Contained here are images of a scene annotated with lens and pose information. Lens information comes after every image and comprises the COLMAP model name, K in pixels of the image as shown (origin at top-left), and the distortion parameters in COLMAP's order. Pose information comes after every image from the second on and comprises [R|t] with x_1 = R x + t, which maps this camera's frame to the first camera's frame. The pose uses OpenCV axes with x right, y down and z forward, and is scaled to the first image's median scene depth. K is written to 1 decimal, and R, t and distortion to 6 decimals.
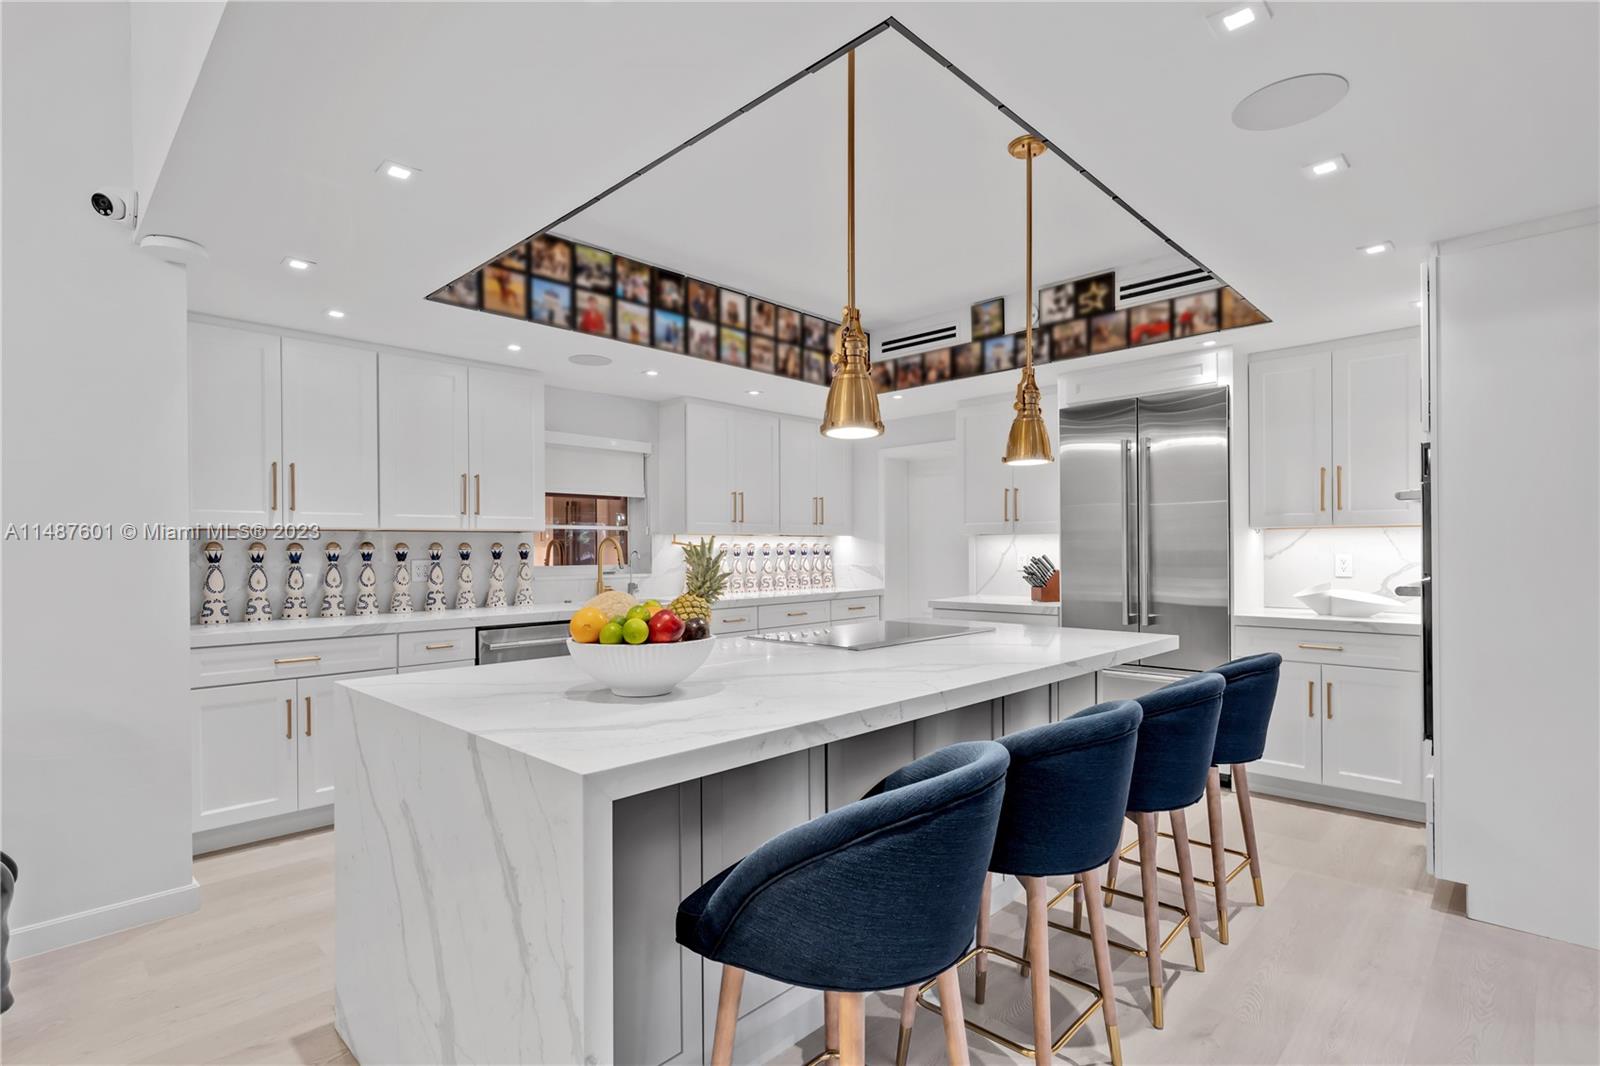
lens RADIAL K [[780.6, 0, 789.9], [0, 780.6, 554.4], [0, 0, 1]] dist [0.001198, 0.000446]
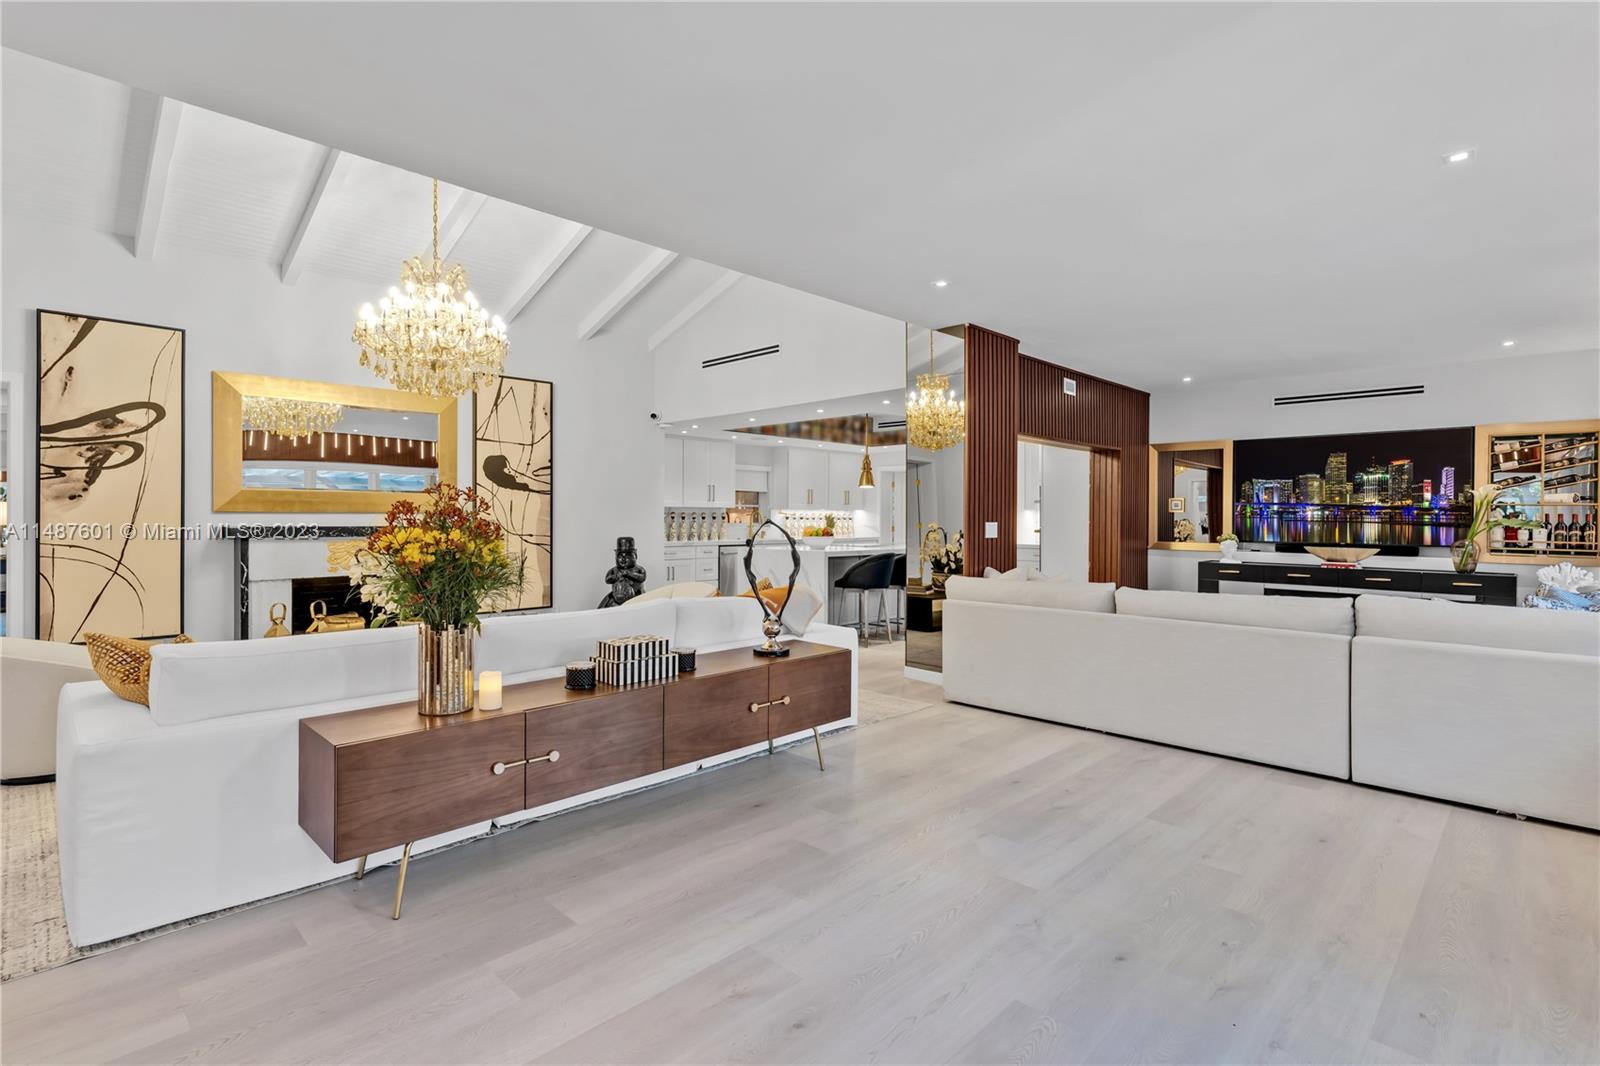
lens RADIAL K [[780.6, 0, 808.3], [0, 780.6, 512.2], [0, 0, 1]] dist [0.001198, 0.000446]
pose [[0.999800, 0.009744, 0.017488, -0.142051], [-0.009517, 0.999870, -0.013033, 0.013290], [-0.017613, 0.012864, 0.999762, -1.465819]]
